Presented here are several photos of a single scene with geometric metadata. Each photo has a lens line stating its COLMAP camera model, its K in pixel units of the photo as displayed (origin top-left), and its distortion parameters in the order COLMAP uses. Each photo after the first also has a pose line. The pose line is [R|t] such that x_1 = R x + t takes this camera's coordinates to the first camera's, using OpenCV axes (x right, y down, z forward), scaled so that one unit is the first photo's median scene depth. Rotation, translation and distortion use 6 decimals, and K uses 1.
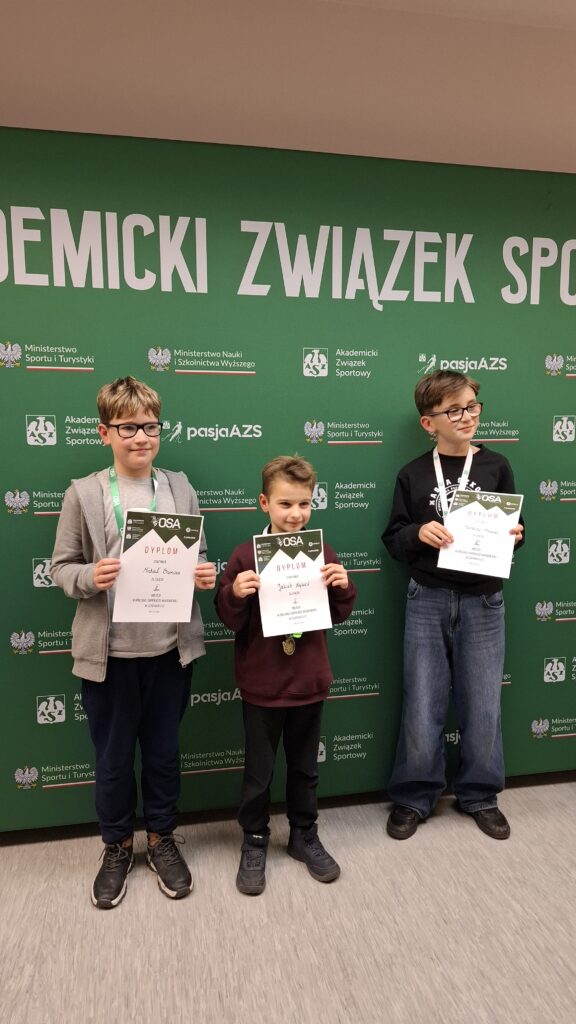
lens RADIAL K [[680.9, 0, 290.7], [0, 680.9, 513.6], [0, 0, 1]] dist [0.016347, -0.010397]
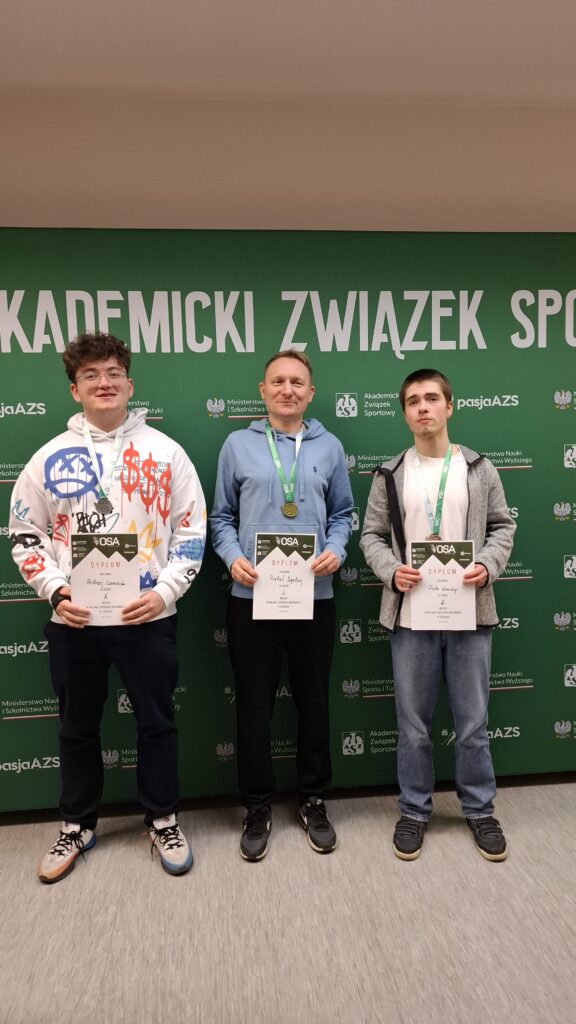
lens RADIAL K [[680.9, 0, 287.1], [0, 680.9, 510.8], [0, 0, 1]] dist [0.016347, -0.010397]
pose [[0.994576, -0.015742, -0.102814, 0.056909], [0.011271, 0.998971, -0.043924, 0.011076], [0.103399, 0.042527, 0.993730, -0.186367]]
